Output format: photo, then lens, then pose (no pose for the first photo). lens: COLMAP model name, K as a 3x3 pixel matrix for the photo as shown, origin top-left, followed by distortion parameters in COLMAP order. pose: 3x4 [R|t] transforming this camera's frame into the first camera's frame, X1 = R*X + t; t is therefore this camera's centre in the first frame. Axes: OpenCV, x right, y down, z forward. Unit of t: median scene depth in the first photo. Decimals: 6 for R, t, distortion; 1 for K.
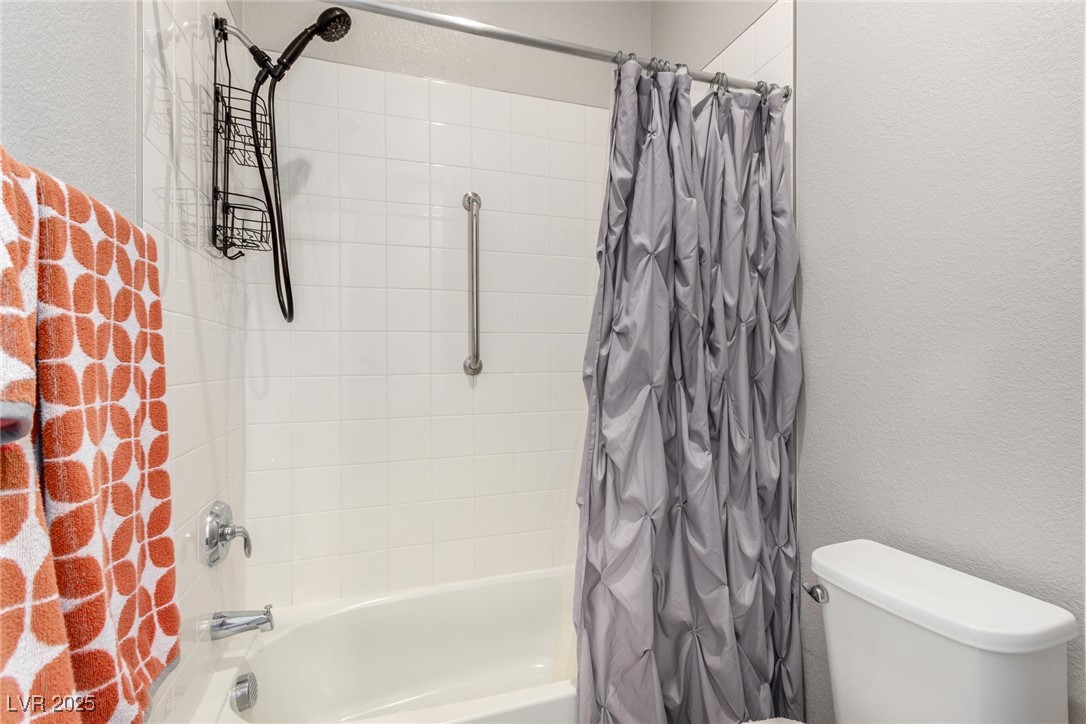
lens RADIAL K [[502.0, 0, 543.1], [0, 502.0, 360.6], [0, 0, 1]] dist [0.002416, 0.000021]
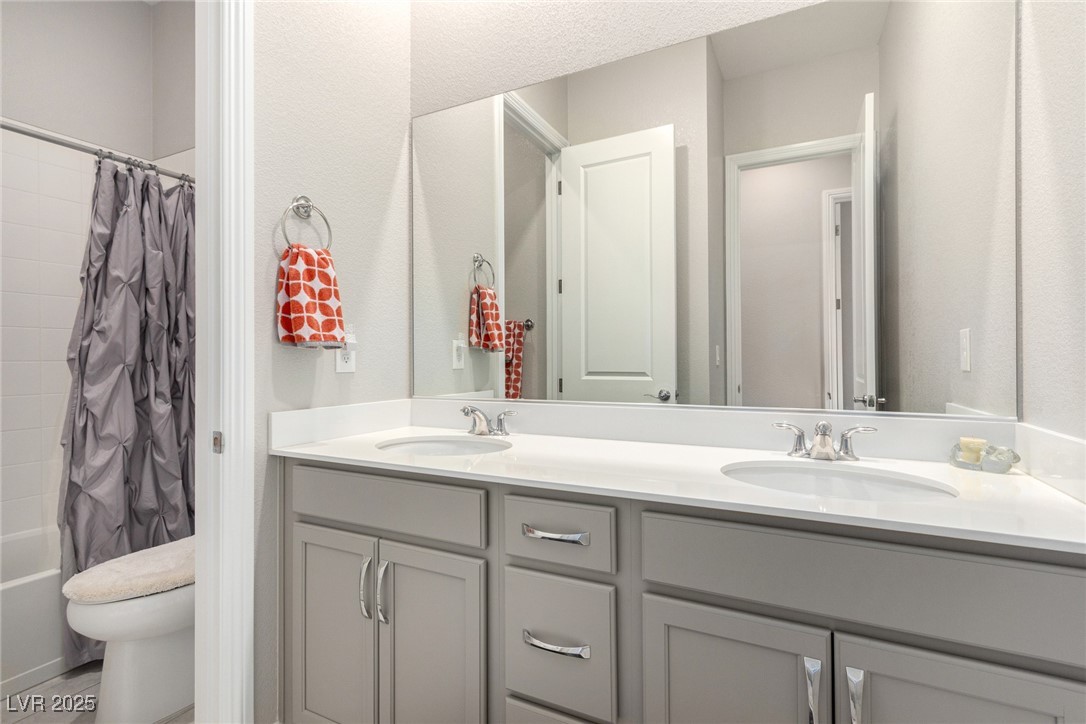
lens RADIAL K [[502.0, 0, 546.8], [0, 502.0, 358.3], [0, 0, 1]] dist [0.002416, 0.000021]
pose [[0.696205, 0.001188, 0.717842, -0.000950], [0.001509, 0.999994, -0.003118, 0.035637], [-0.717841, 0.003254, 0.696200, -1.087518]]
